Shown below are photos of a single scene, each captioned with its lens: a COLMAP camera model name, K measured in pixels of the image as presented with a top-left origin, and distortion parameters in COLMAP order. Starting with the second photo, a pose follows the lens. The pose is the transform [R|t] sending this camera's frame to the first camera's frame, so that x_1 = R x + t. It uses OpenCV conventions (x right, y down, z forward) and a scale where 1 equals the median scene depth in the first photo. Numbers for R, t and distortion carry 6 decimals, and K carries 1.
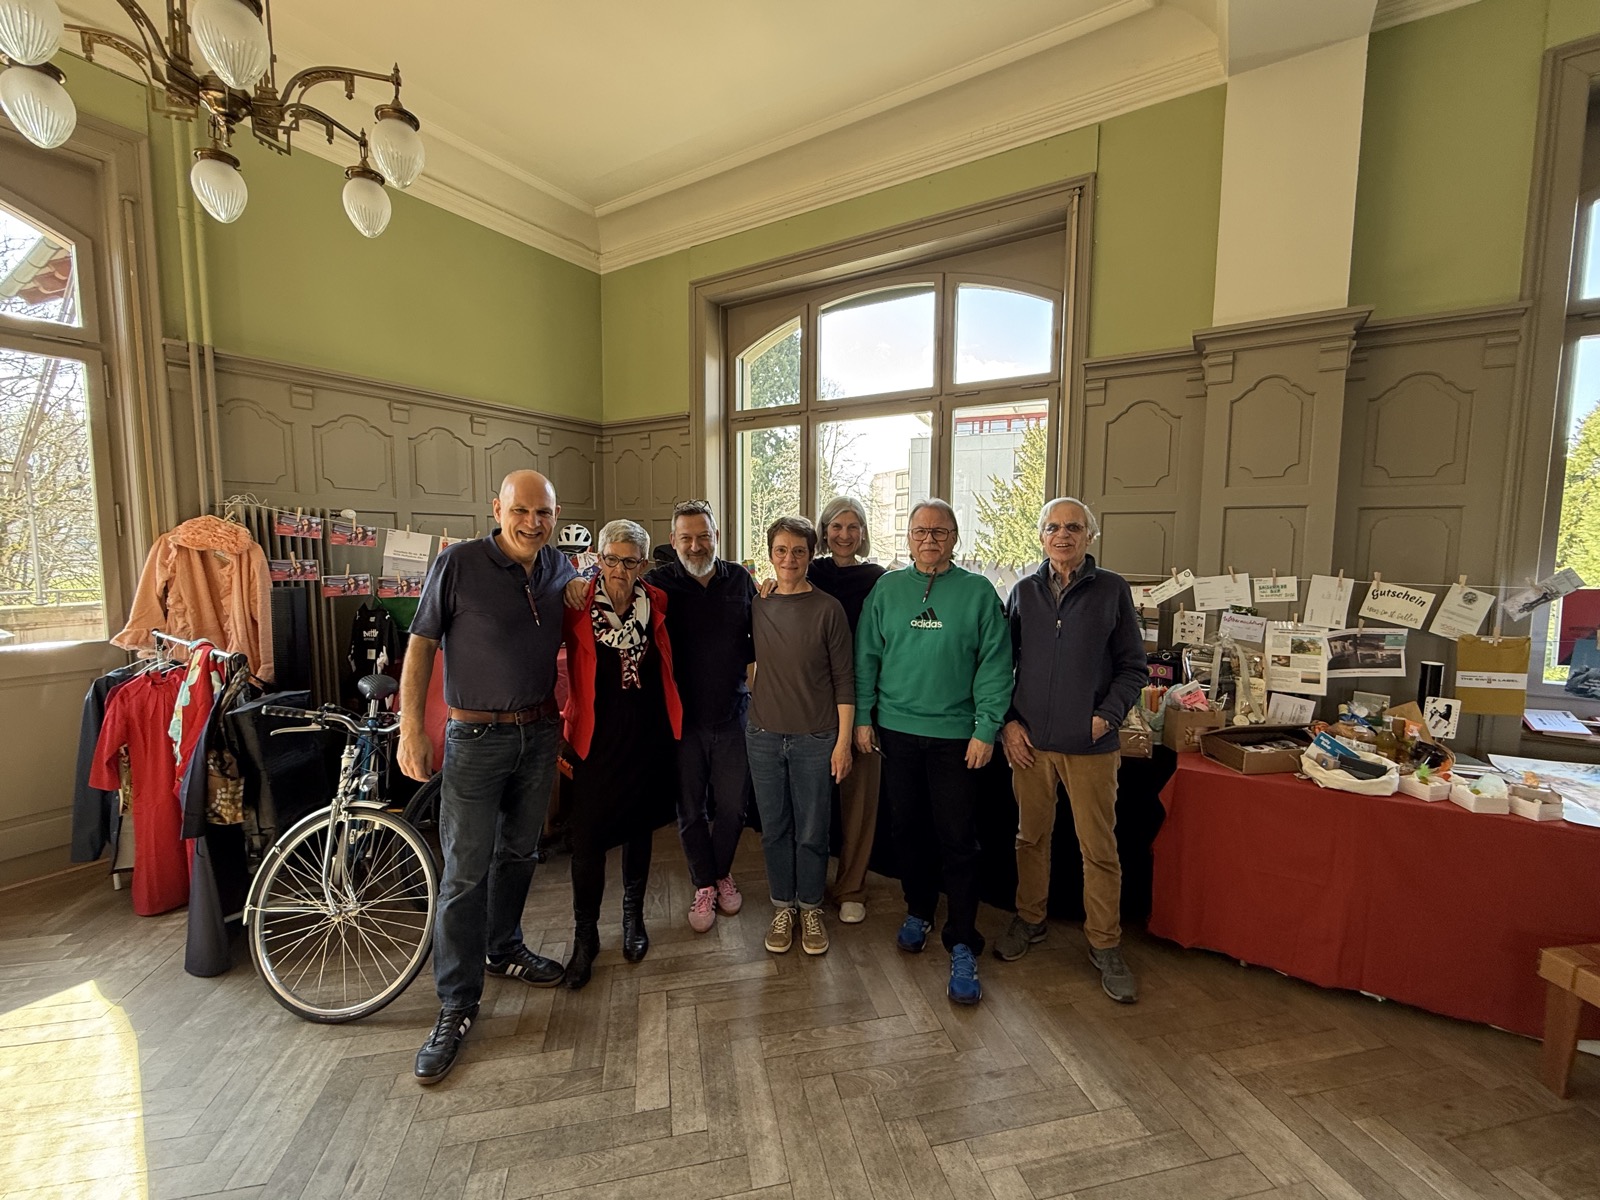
lens RADIAL K [[668.8, 0, 800.0], [0, 668.8, 600.0], [0, 0, 1]] dist [-0.001016, -0.000107]
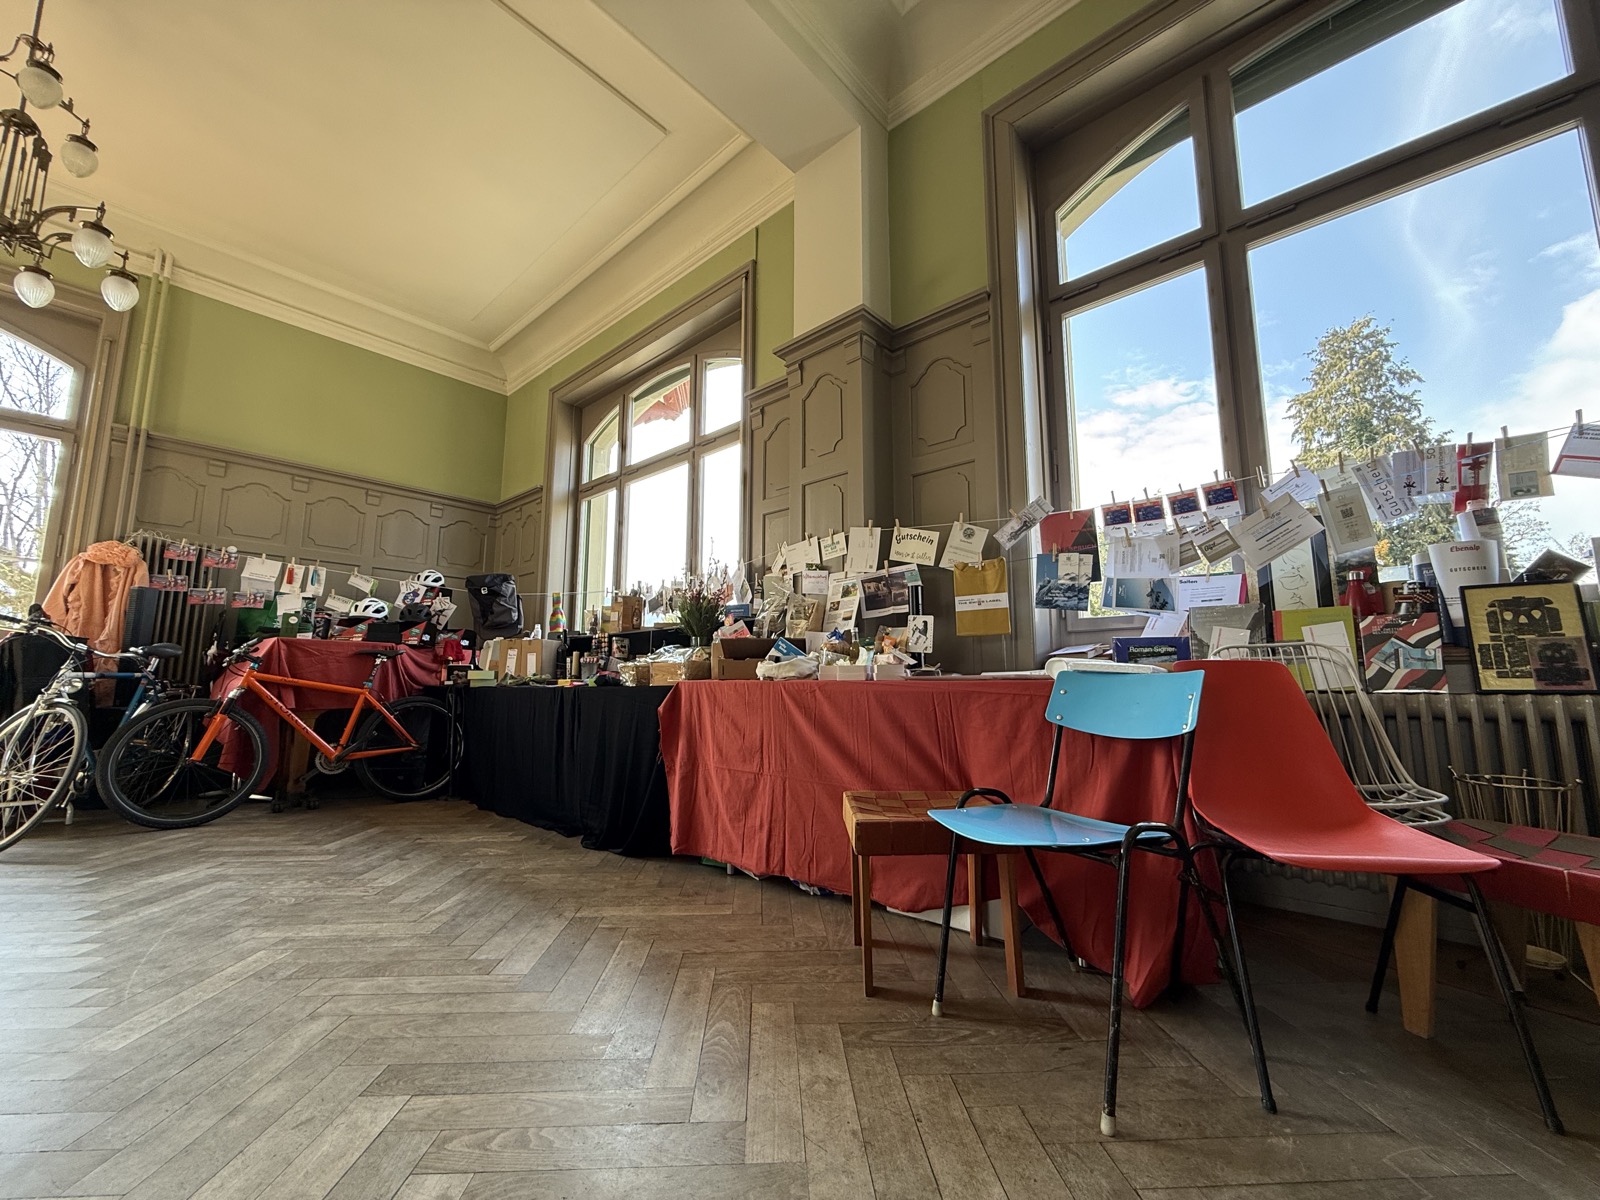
lens RADIAL K [[637.5, 0, 800.0], [0, 637.5, 600.0], [0, 0, 1]] dist [-0.000930, -0.000143]
pose [[0.987113, -0.026971, -0.157736, 0.745429], [-0.008829, 0.975015, -0.221965, 0.281392], [0.159782, 0.220497, 0.962211, -0.017732]]
